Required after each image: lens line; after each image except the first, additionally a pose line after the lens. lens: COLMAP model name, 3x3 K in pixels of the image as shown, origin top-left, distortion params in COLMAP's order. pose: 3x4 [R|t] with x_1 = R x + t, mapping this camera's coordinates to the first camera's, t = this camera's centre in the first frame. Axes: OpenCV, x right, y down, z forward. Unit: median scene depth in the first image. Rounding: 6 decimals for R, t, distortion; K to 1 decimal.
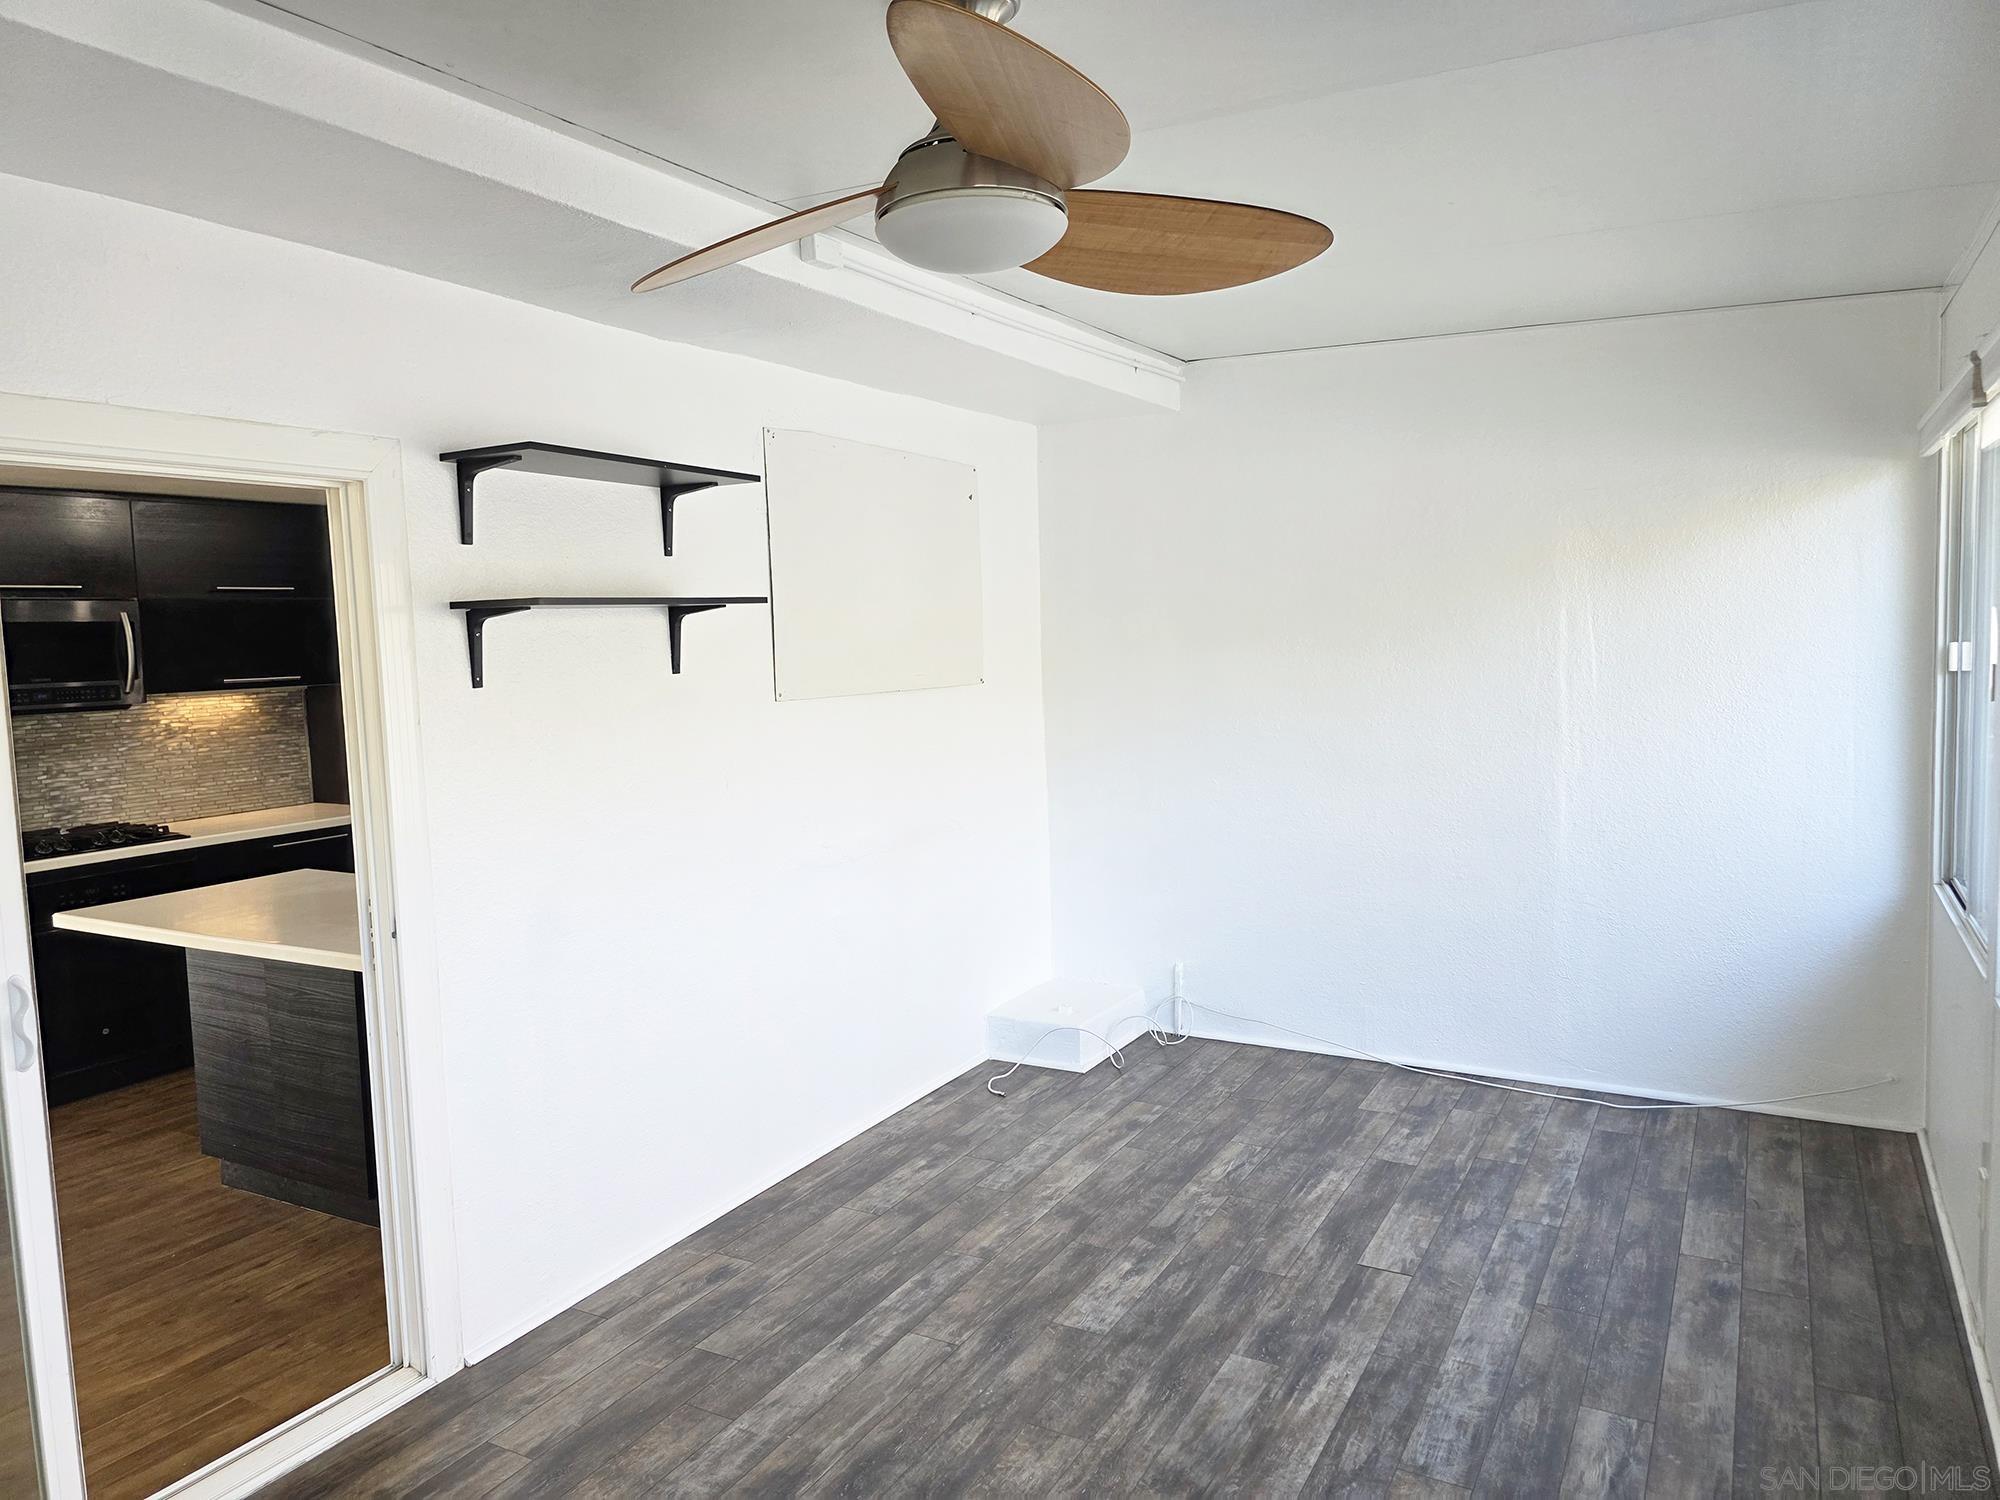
lens RADIAL K [[1376.6, 0, 989.7], [0, 1376.6, 740.8], [0, 0, 1]] dist [0.006823, -0.005160]
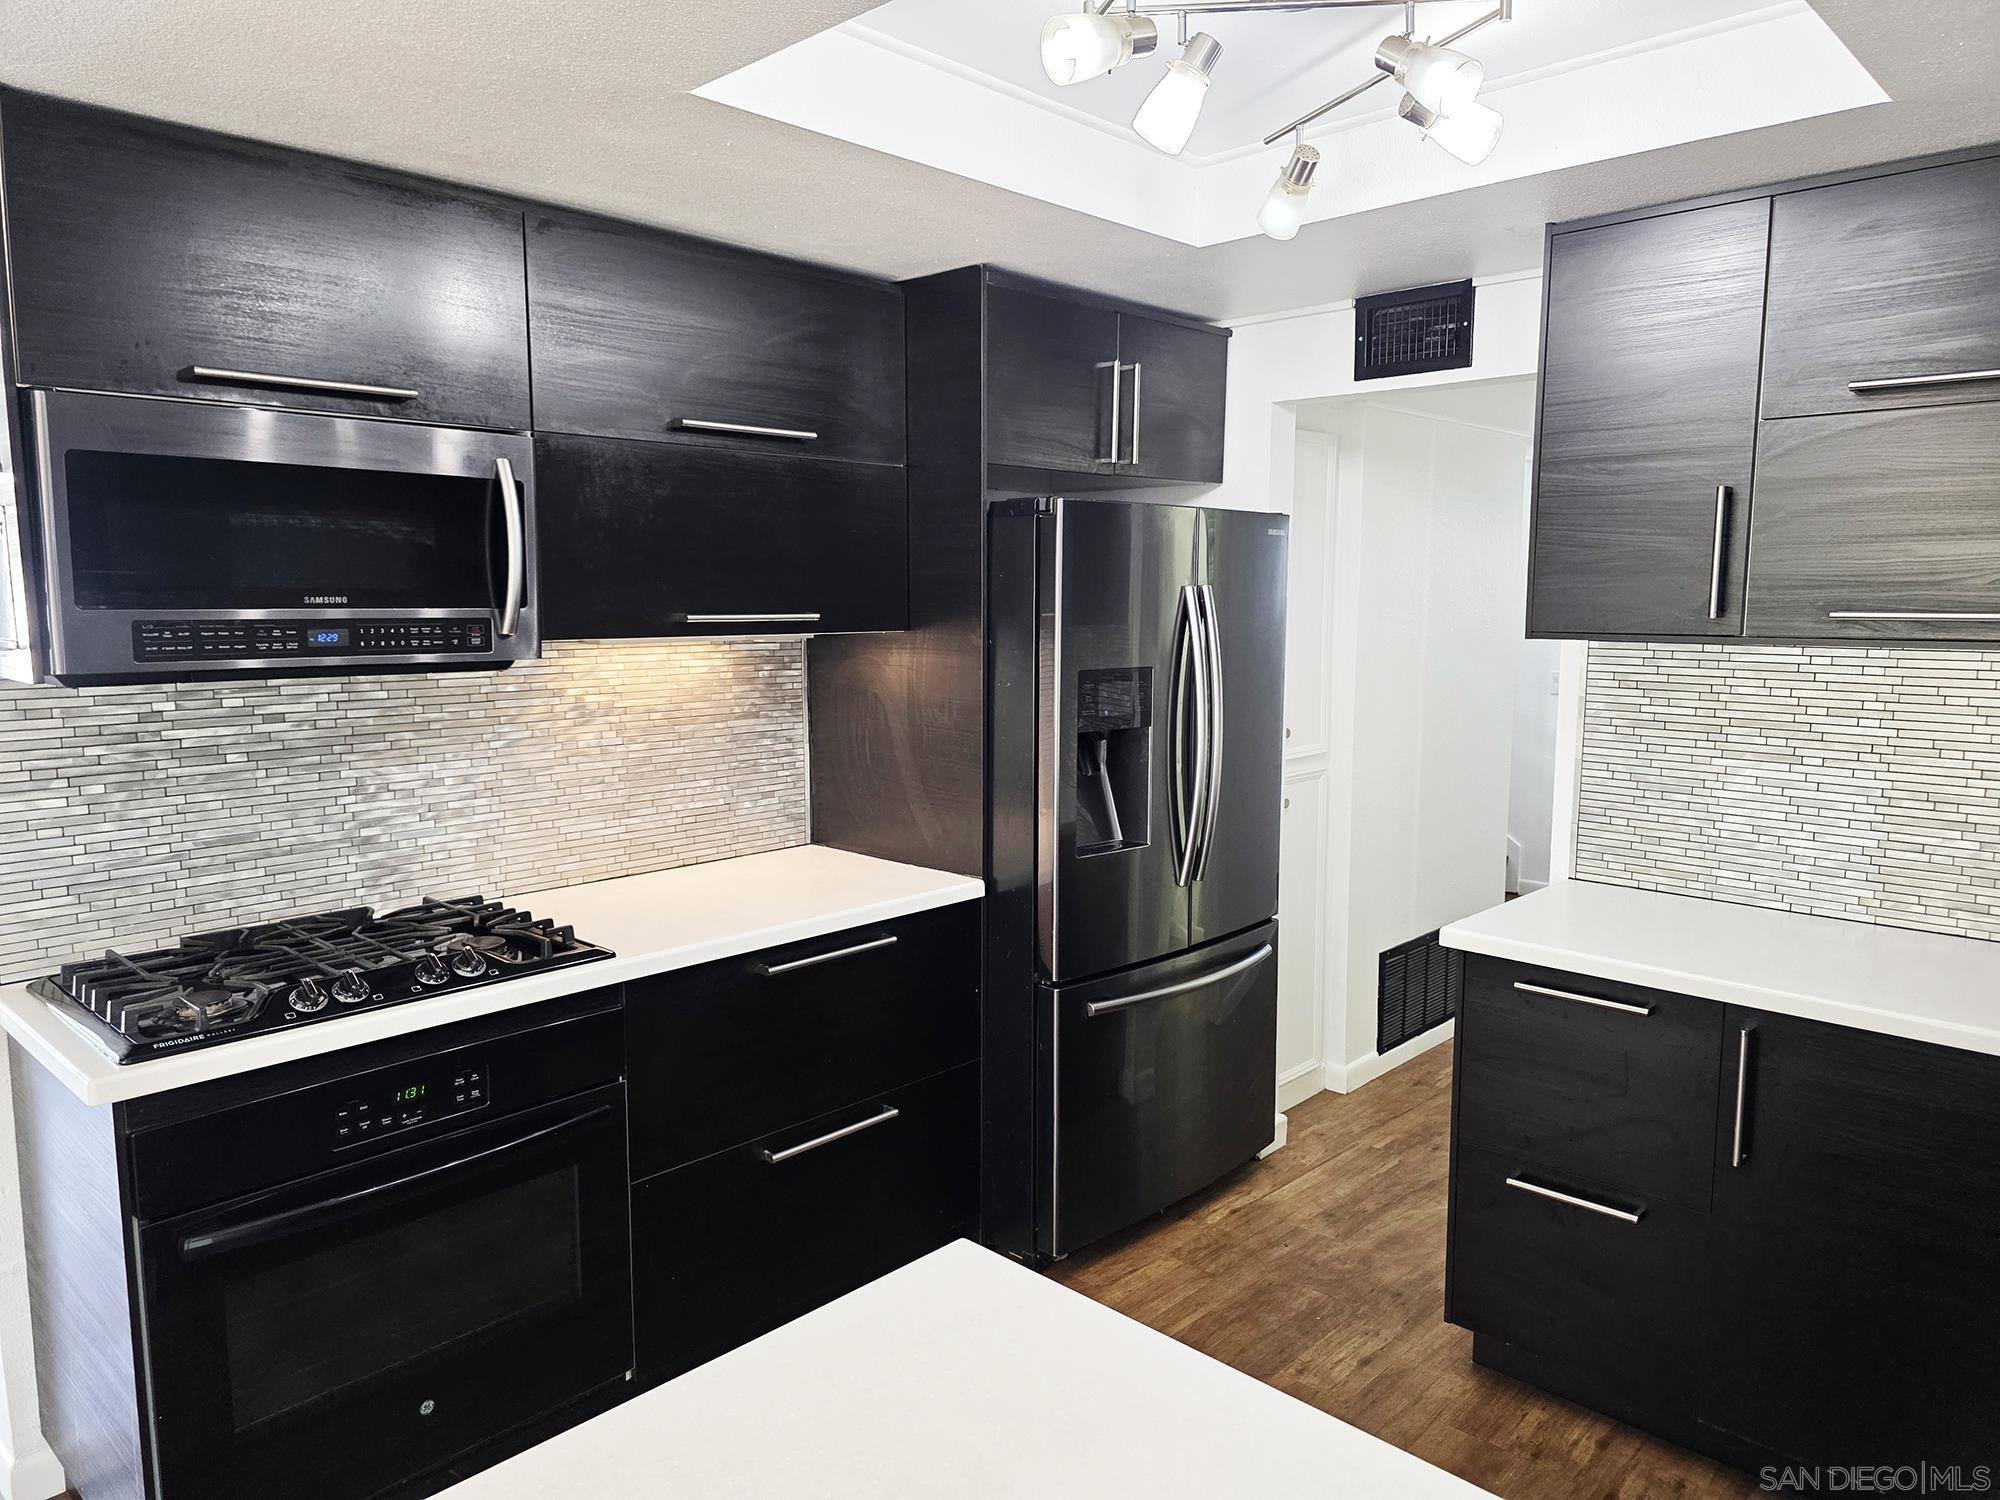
lens RADIAL K [[1376.6, 0, 1001.9], [0, 1376.6, 752.6], [0, 0, 1]] dist [0.006823, -0.005160]
pose [[0.970857, 0.063114, -0.231199, -0.321503], [-0.053783, 0.997472, 0.046447, -0.023840], [0.233546, -0.032658, 0.971797, 0.534171]]
